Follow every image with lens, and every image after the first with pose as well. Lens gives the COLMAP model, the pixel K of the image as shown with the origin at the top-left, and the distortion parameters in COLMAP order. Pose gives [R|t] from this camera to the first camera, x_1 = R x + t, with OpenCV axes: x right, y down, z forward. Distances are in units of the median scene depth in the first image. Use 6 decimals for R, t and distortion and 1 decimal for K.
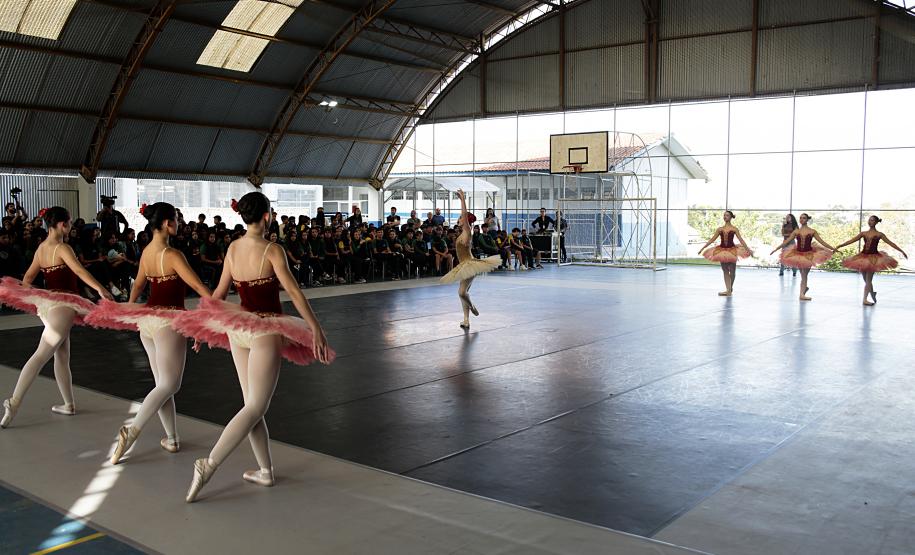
lens RADIAL K [[832.7, 0, 454.1], [0, 832.7, 279.3], [0, 0, 1]] dist [-0.081188, 0.100692]
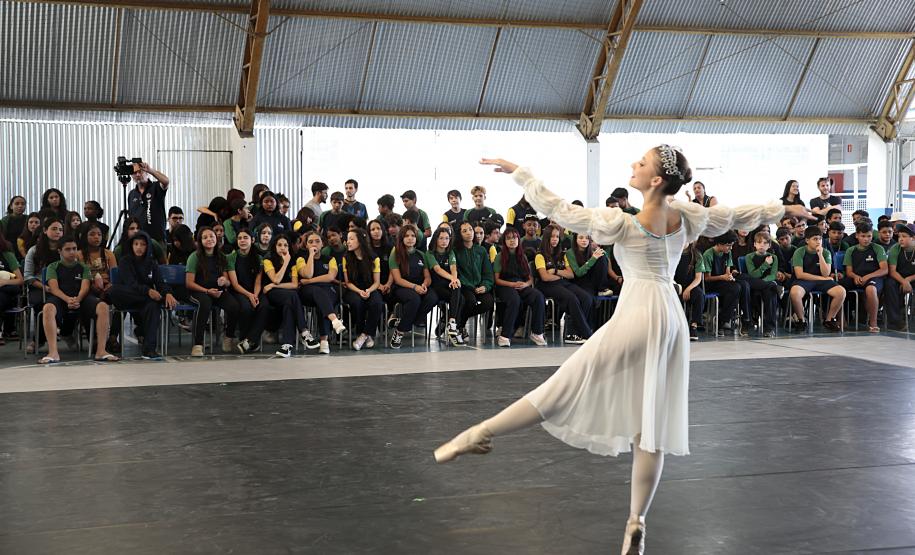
lens RADIAL K [[1452.0, 0, 457.5], [0, 1452.0, 277.5], [0, 0, 1]] dist [0.169406, 0.009098]
pose [[0.846653, 0.028405, -0.531387, 0.173542], [-0.040703, 0.999106, -0.011445, -0.014579], [0.530586, 0.031319, 0.847052, 0.212444]]
